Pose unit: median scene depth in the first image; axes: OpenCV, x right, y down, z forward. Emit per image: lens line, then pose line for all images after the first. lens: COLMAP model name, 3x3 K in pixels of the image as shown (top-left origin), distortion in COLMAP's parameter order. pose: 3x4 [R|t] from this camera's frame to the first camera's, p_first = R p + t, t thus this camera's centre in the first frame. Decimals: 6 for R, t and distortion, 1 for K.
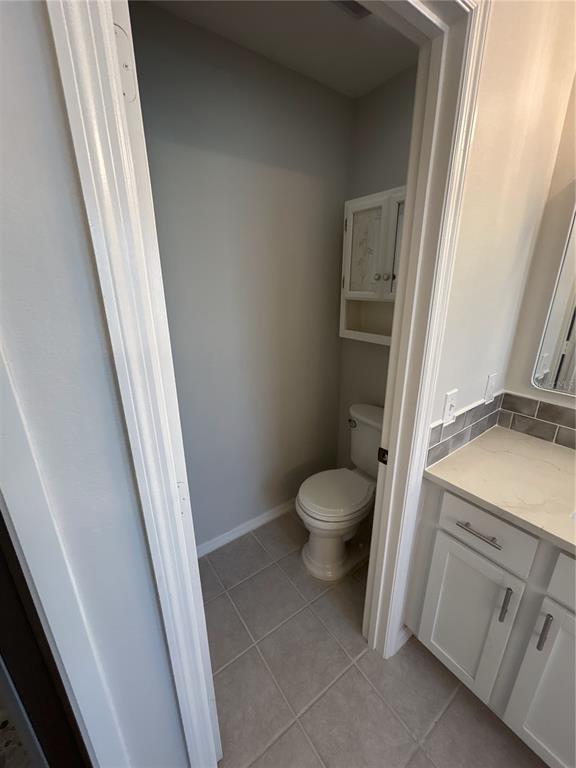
lens RADIAL K [[308.8, 0, 288.3], [0, 308.8, 383.3], [0, 0, 1]] dist [0.001302, -0.000053]
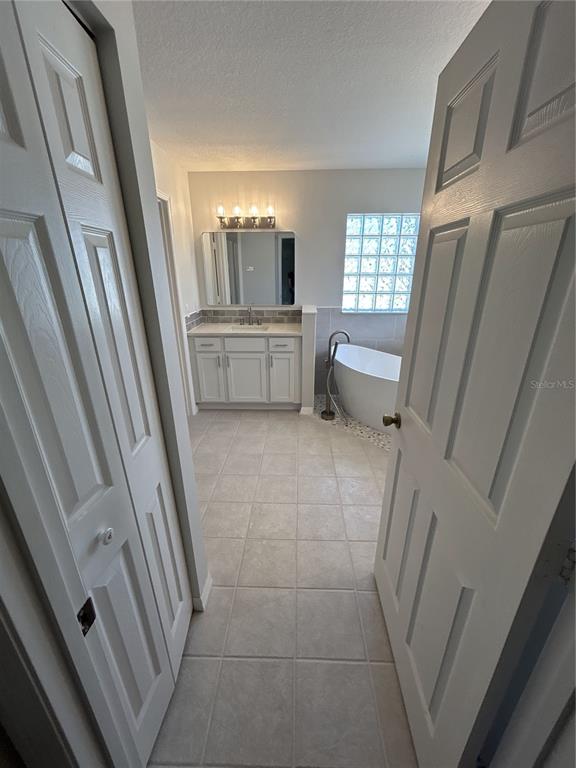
lens RADIAL K [[308.8, 0, 289.8], [0, 308.8, 387.1], [0, 0, 1]] dist [0.001302, -0.000053]
pose [[0.606394, -0.277008, 0.745354, -1.258274], [0.246630, 0.956652, 0.154886, 0.549265], [-0.755950, 0.089905, 0.648427, -1.547443]]
